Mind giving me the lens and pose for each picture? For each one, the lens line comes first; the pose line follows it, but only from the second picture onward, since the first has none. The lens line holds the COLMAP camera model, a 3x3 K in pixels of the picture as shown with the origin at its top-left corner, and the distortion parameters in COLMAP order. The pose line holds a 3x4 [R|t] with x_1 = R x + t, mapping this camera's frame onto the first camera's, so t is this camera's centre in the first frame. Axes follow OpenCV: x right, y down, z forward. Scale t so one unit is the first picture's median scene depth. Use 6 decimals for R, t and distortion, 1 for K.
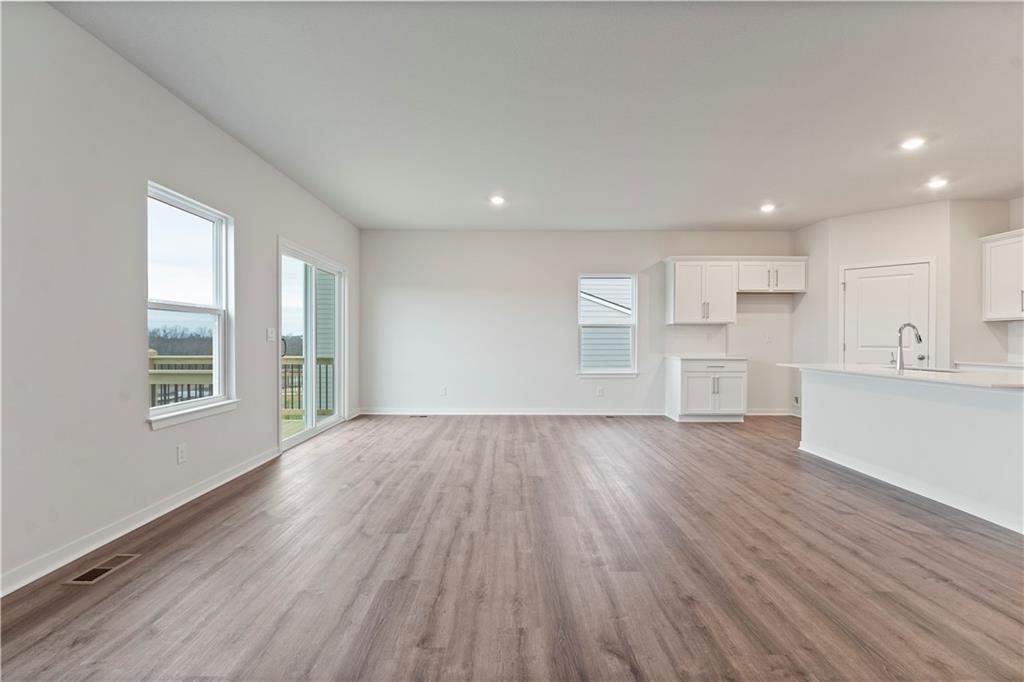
lens RADIAL K [[454.7, 0, 513.1], [0, 454.7, 341.7], [0, 0, 1]] dist [0.000216, -0.000244]
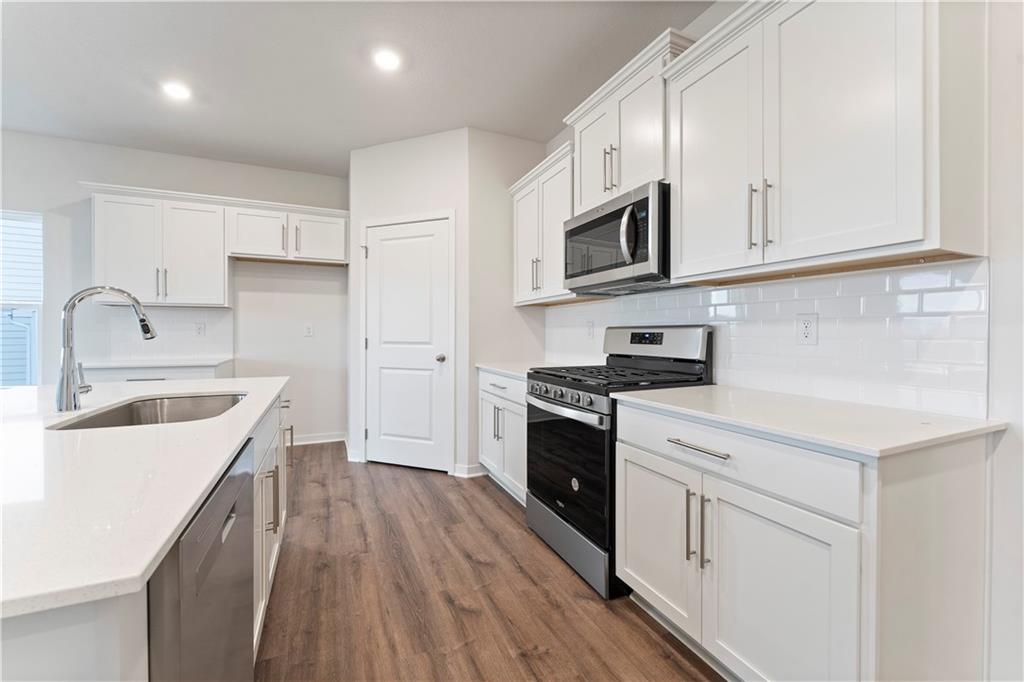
lens RADIAL K [[416.6, 0, 512.1], [0, 416.6, 333.3], [0, 0, 1]] dist [-0.003081, -0.000252]
pose [[0.916023, -0.000727, 0.401125, 0.809555], [0.002562, 0.999989, -0.004038, 0.000502], [-0.401118, 0.004726, 0.916014, 0.423550]]
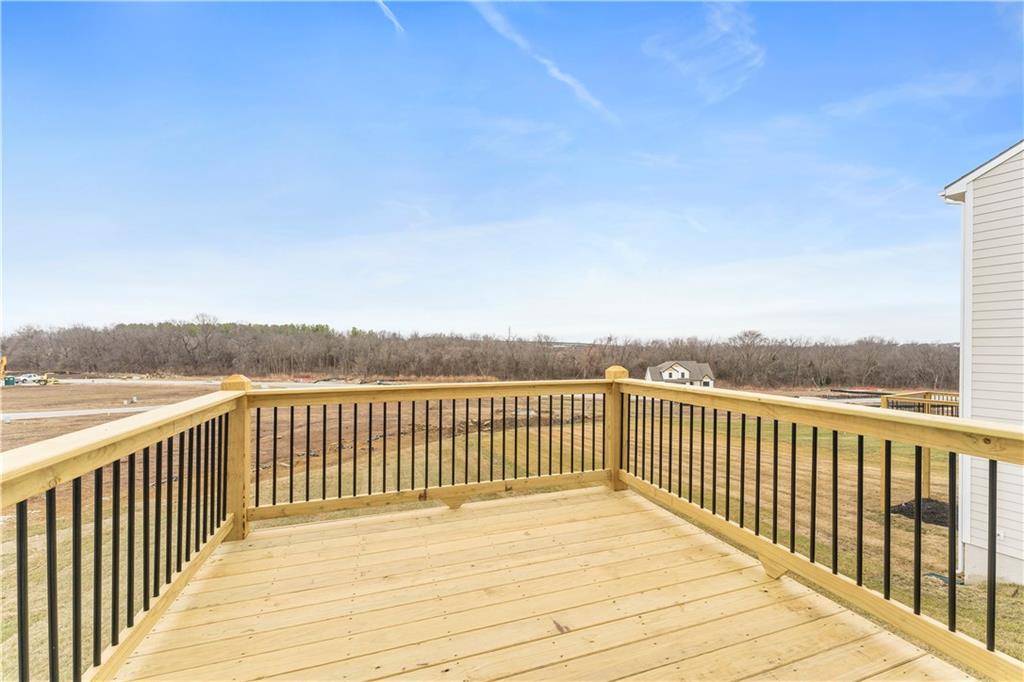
lens RADIAL K [[409.2, 0, 514.0], [0, 409.2, 340.7], [0, 0, 1]] dist [0.001750, -0.000090]
pose [[0.317228, -0.018482, -0.948169, -0.444374], [-0.003149, 0.999784, -0.020541, -0.008459], [0.948344, 0.009502, 0.317101, 0.945363]]
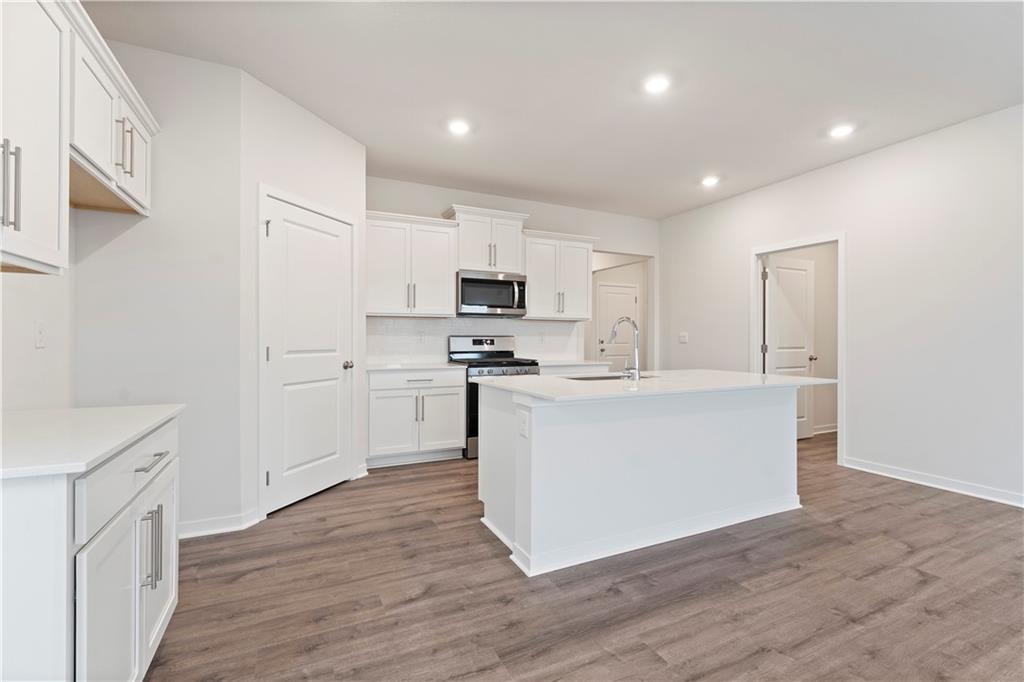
lens RADIAL K [[454.3, 0, 510.8], [0, 454.3, 338.8], [0, 0, 1]] dist [0.000752, 0.000136]
pose [[-0.428297, -0.001973, 0.903636, 0.212879], [0.003274, 0.999988, 0.003734, -0.005984], [-0.903632, 0.004558, -0.428286, 1.158805]]
